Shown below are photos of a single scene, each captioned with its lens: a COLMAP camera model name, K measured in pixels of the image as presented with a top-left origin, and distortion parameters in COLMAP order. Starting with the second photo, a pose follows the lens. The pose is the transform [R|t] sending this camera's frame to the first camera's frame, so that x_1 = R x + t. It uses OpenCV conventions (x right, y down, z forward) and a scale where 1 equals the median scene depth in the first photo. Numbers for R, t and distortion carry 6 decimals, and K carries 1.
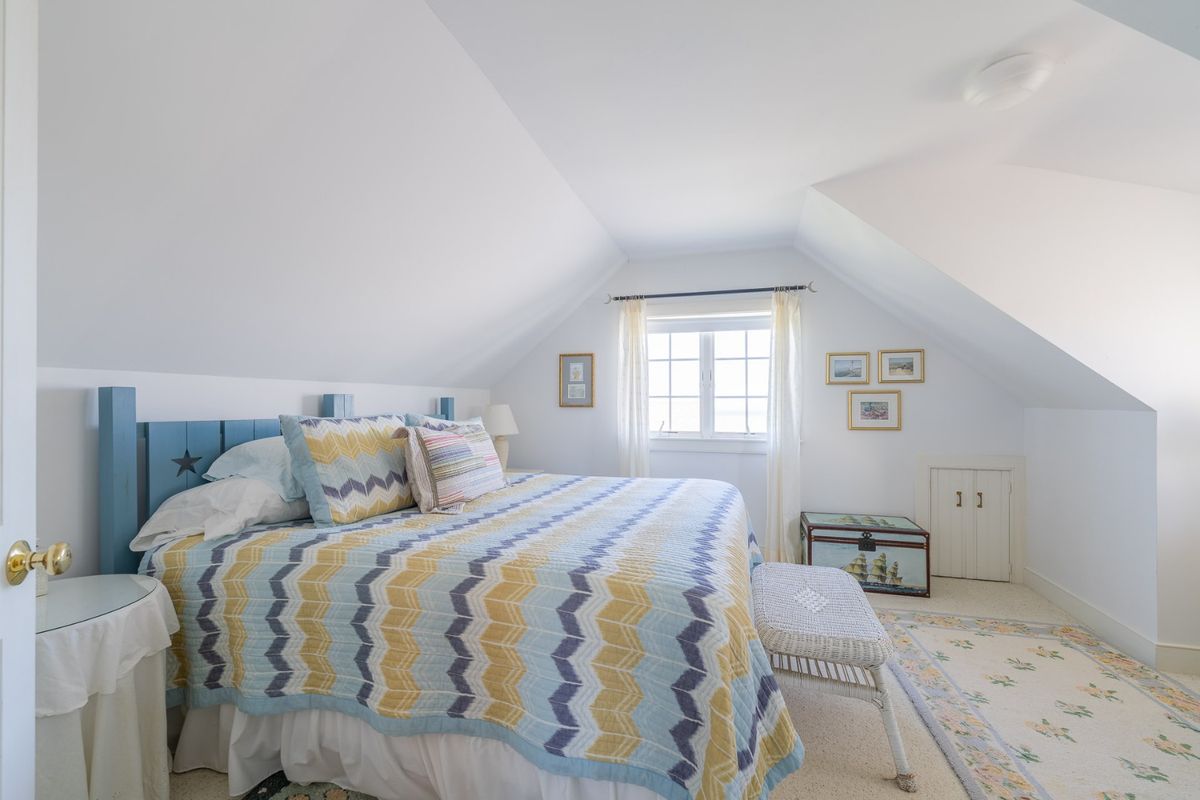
lens RADIAL K [[491.5, 0, 597.1], [0, 491.5, 399.6], [0, 0, 1]] dist [0.010742, -0.000313]
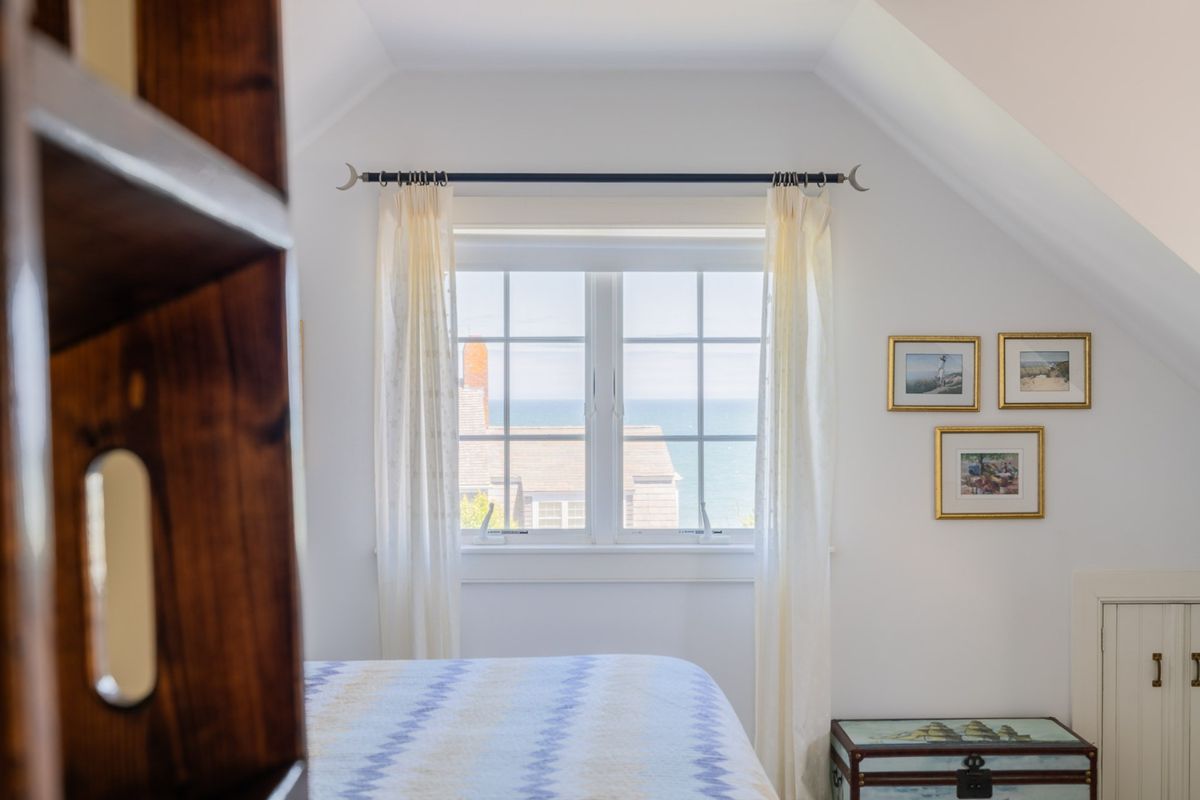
lens RADIAL K [[1727.7, 0, 600.3], [0, 1727.7, 399.8], [0, 0, 1]] dist [0.008257, 0.000000]
pose [[0.956764, -0.005477, 0.290812, -0.194029], [0.000129, 0.999831, 0.018406, -0.068568], [-0.290864, -0.017573, 0.956603, -0.330093]]
